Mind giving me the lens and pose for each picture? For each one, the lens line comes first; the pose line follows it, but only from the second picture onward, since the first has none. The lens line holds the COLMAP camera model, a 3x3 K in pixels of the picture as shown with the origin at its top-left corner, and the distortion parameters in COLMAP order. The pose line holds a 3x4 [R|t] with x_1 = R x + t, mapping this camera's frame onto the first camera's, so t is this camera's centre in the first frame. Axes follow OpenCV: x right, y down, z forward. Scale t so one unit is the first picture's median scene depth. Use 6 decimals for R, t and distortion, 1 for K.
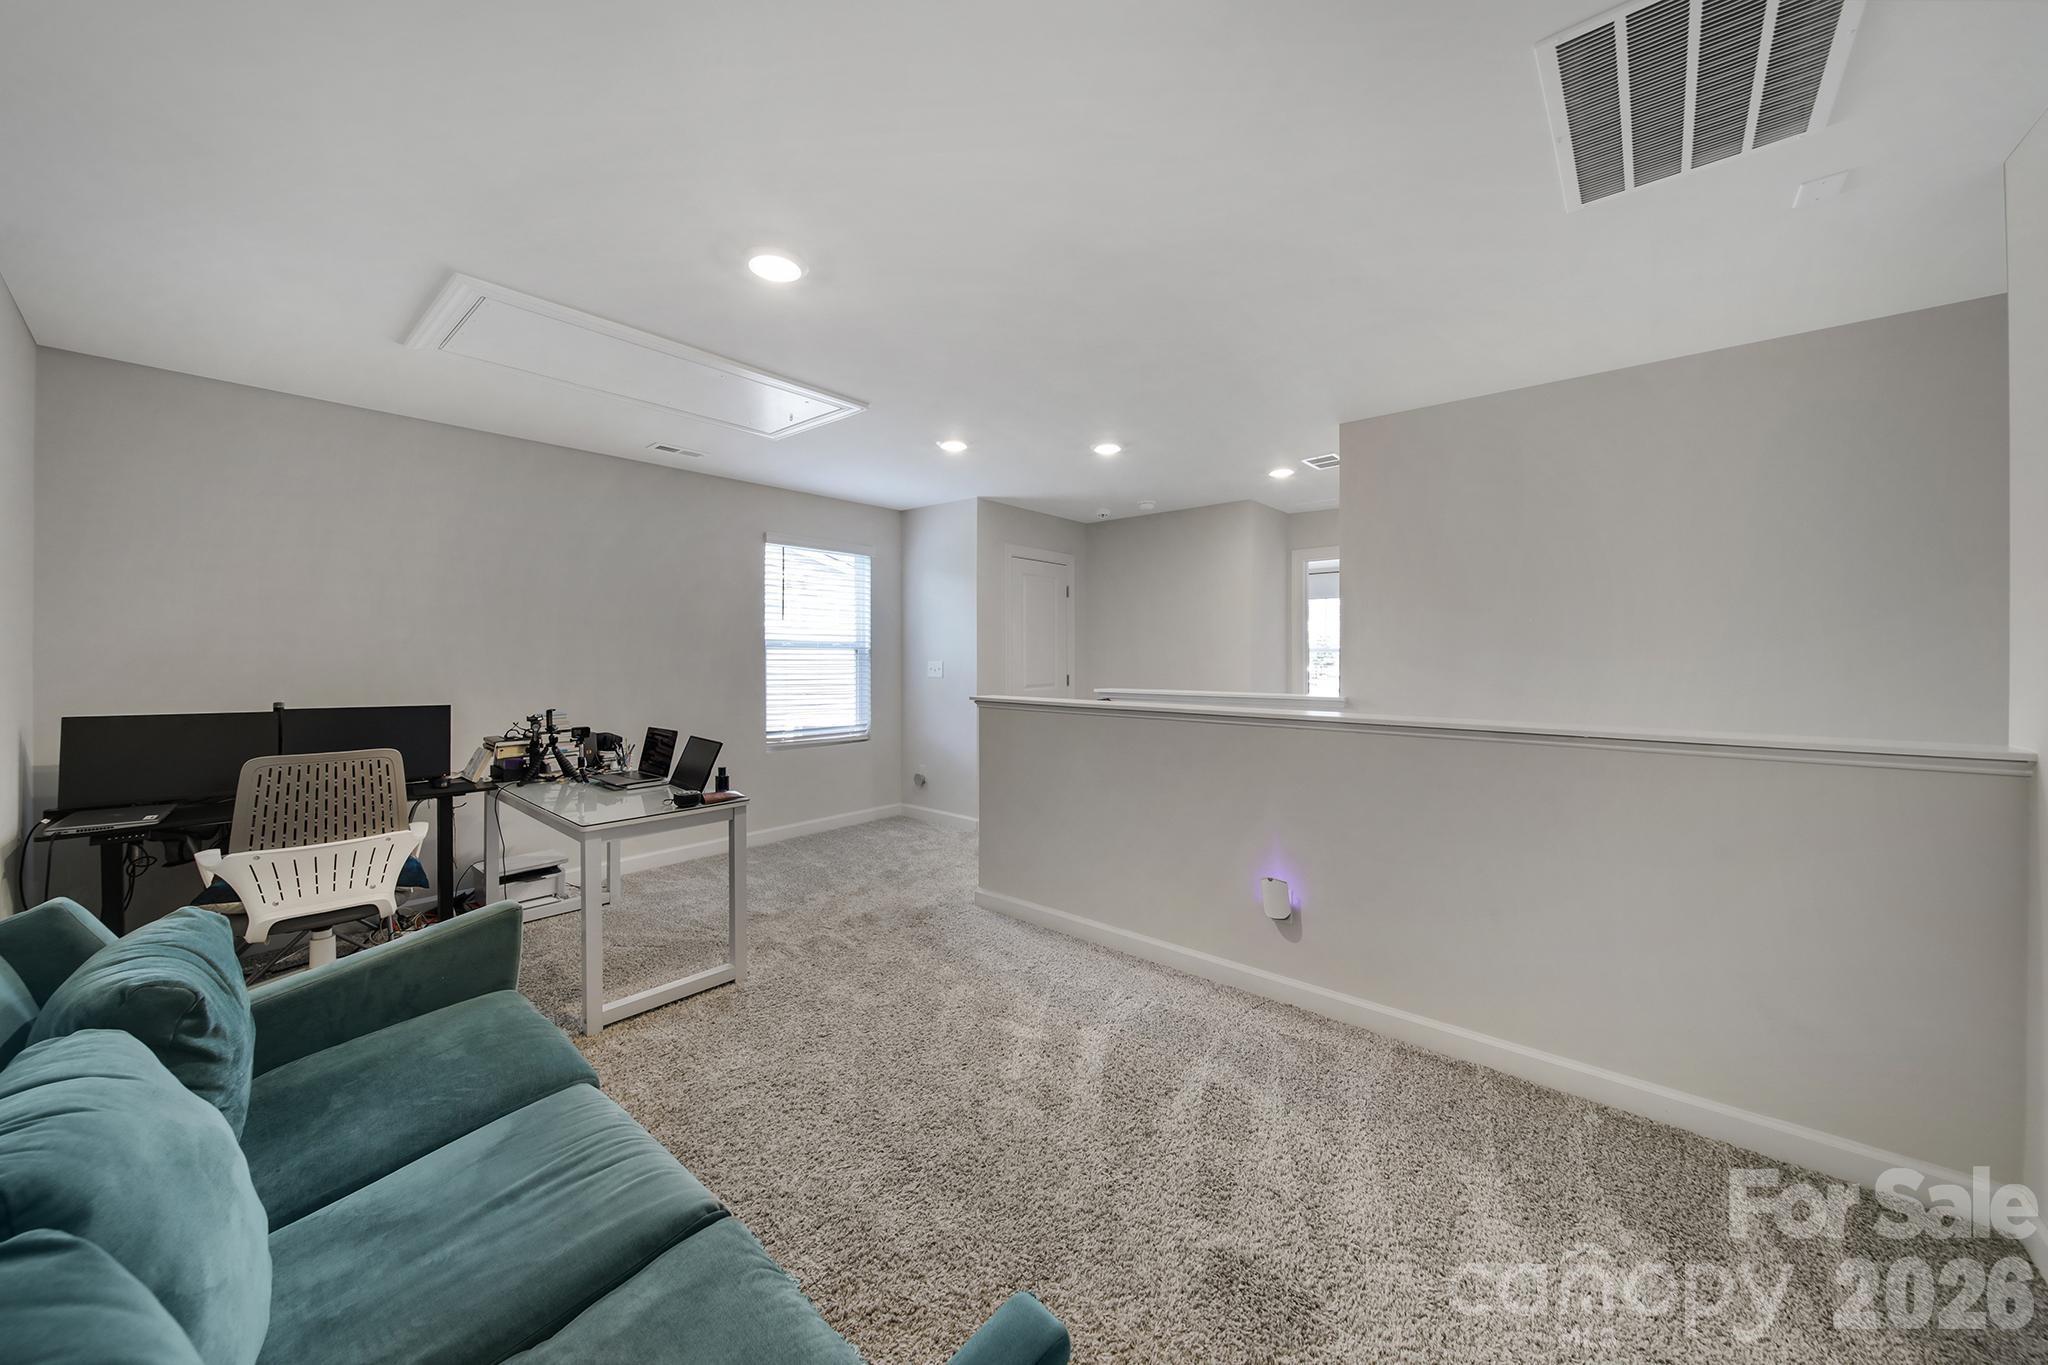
lens RADIAL K [[721.2, 0, 1021.8], [0, 721.2, 669.8], [0, 0, 1]] dist [-0.001703, -0.000013]
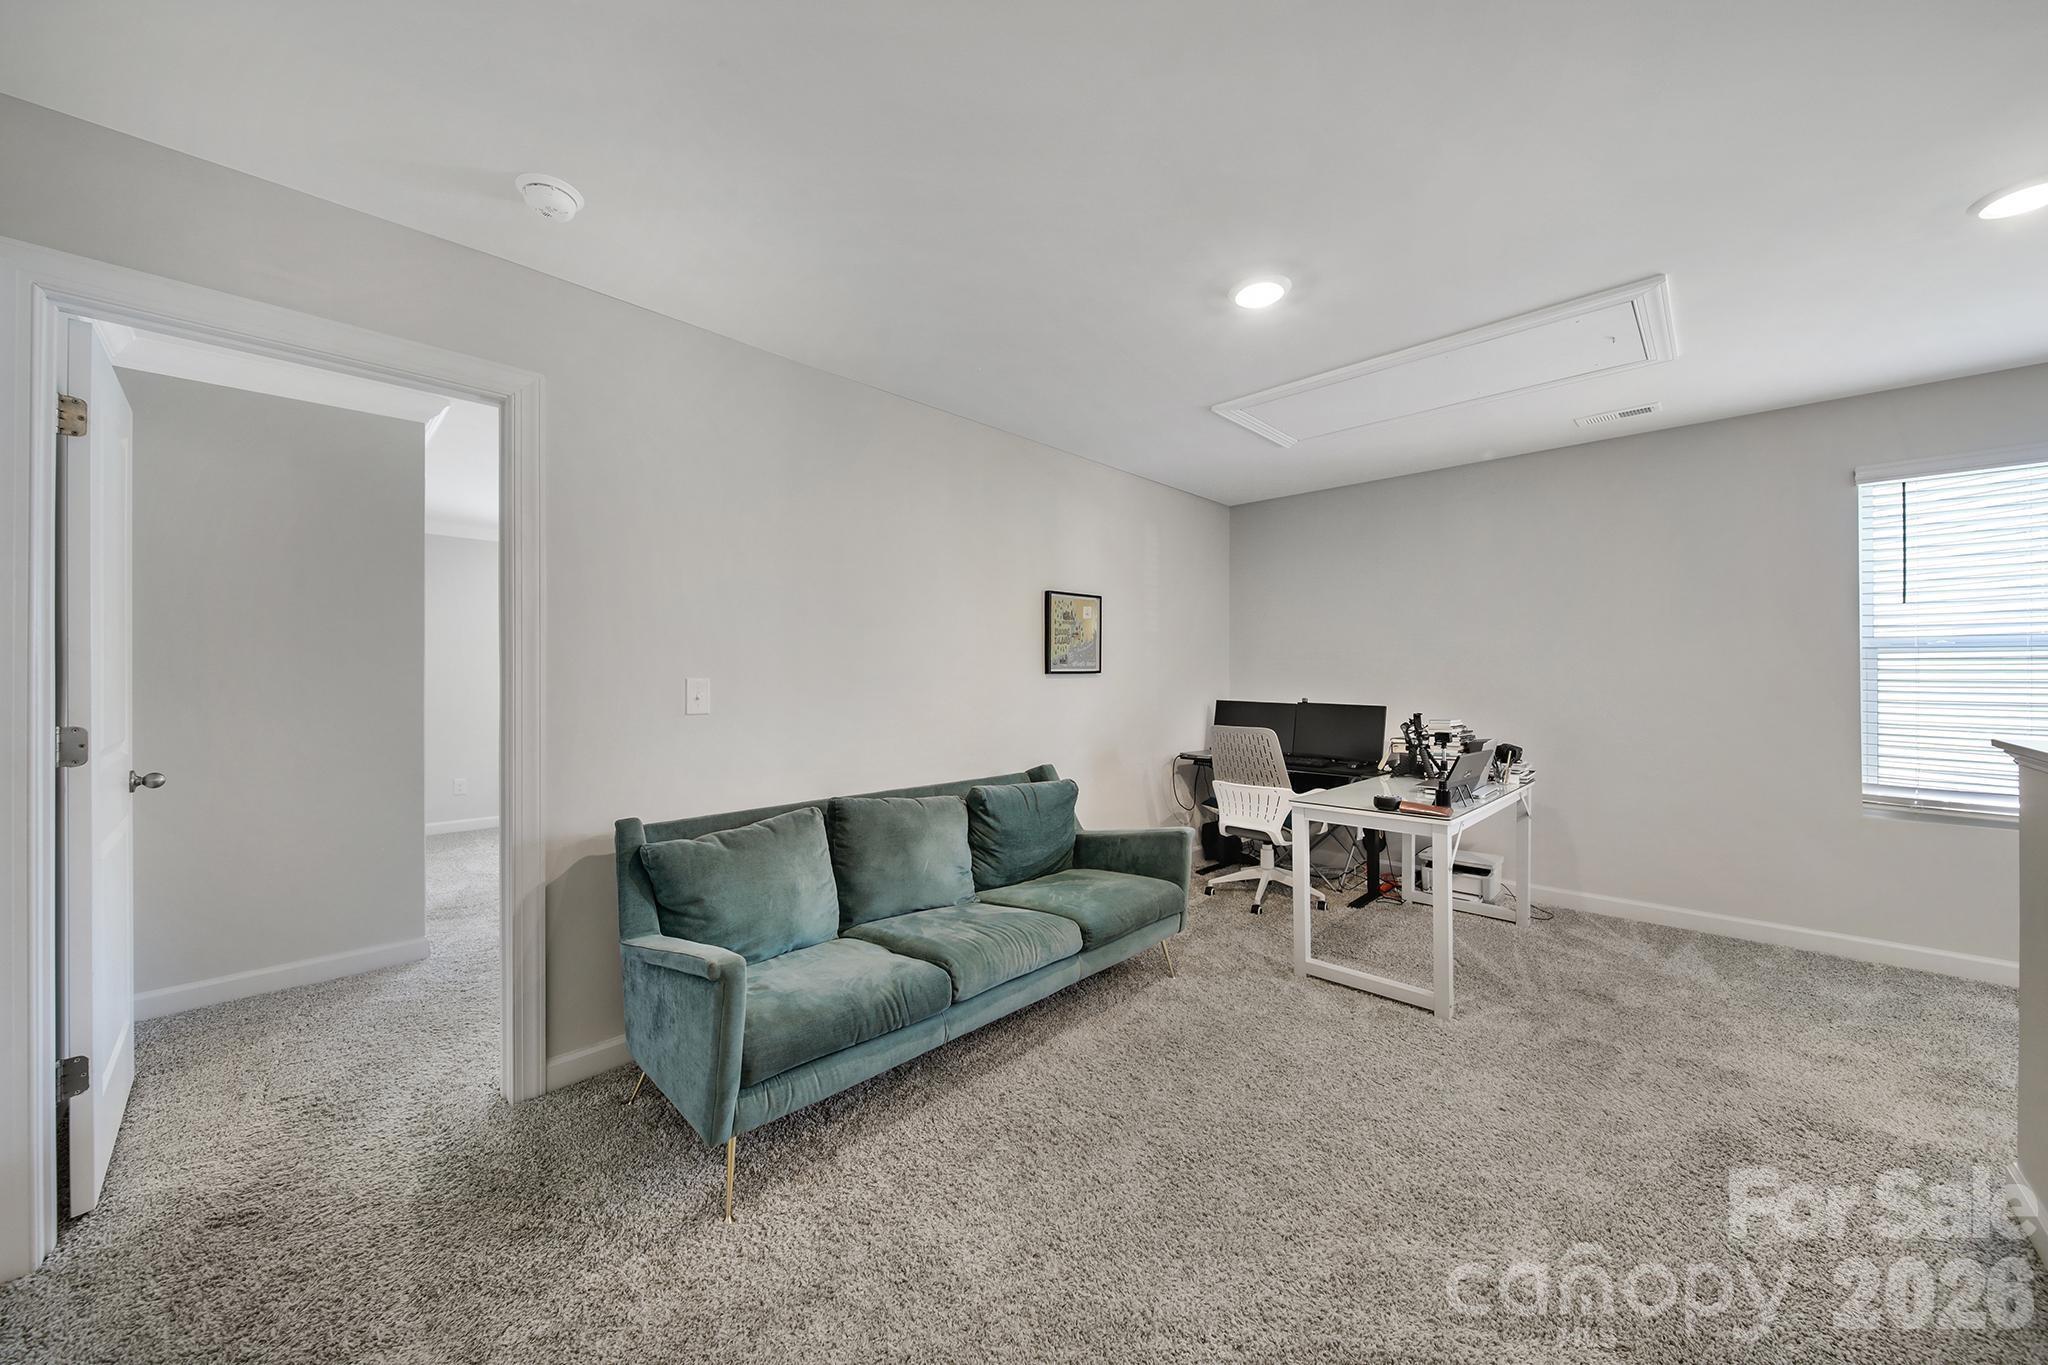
lens RADIAL K [[721.2, 0, 1021.1], [0, 721.2, 675.6], [0, 0, 1]] dist [-0.001703, -0.000013]
pose [[-0.066805, -0.001454, -0.997765, 0.532431], [-0.016086, 0.999871, -0.000381, 0.007536], [0.997636, 0.016025, -0.066819, 0.499422]]
